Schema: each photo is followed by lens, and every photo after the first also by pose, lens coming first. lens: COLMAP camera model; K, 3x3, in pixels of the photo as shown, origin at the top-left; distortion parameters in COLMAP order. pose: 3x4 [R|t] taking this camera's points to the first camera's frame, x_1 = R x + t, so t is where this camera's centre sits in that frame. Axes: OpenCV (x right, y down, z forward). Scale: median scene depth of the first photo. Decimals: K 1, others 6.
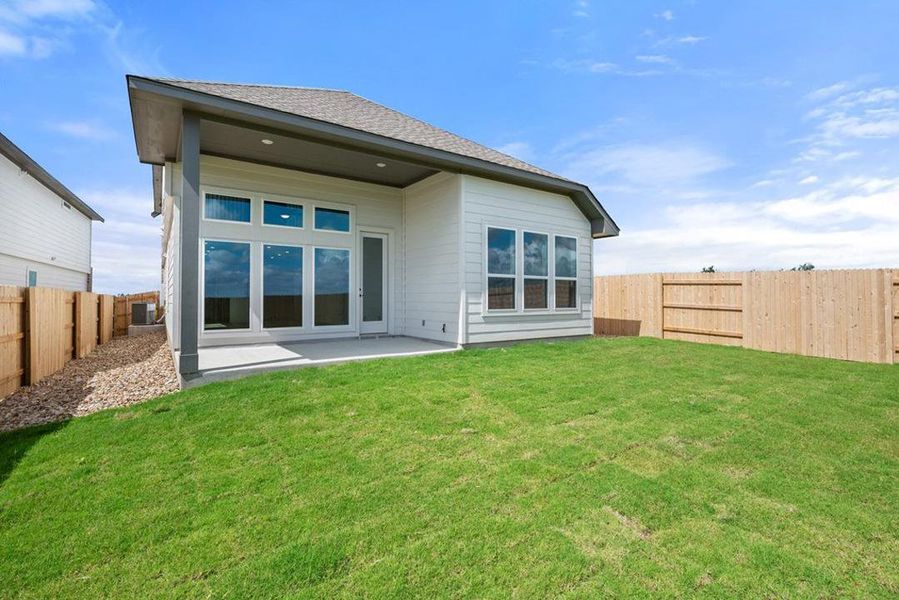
lens RADIAL K [[395.4, 0, 450.7], [0, 395.4, 302.6], [0, 0, 1]] dist [0.000512, 0.000087]
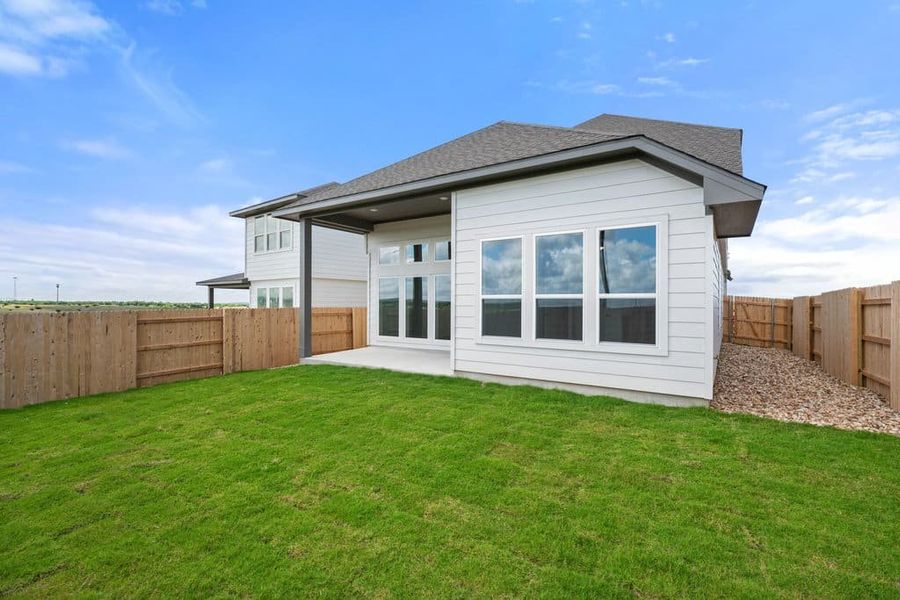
lens RADIAL K [[395.8, 0, 451.2], [0, 395.8, 302.6], [0, 0, 1]] dist [0.000512, 0.000087]
pose [[0.397605, -0.003582, -0.917550, 0.809717], [-0.019411, 0.999736, -0.012314, -0.040313], [0.917351, 0.022706, 0.397430, 0.554118]]
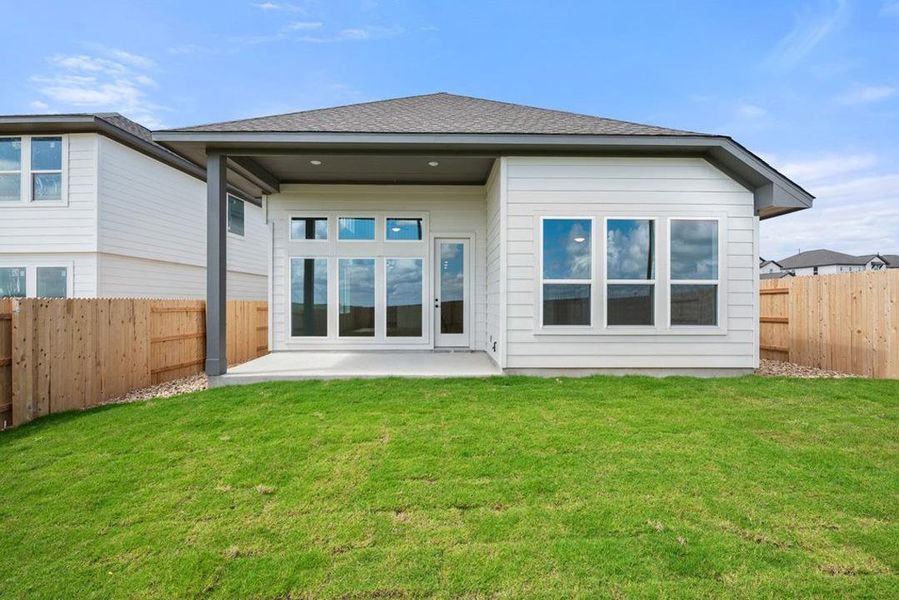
lens RADIAL K [[395.4, 0, 450.7], [0, 395.4, 302.6], [0, 0, 1]] dist [0.000512, 0.000087]
pose [[0.843035, -0.001561, -0.537856, 0.332091], [-0.009591, 0.999793, -0.017934, -0.010590], [0.537773, 0.020277, 0.842846, 0.239771]]
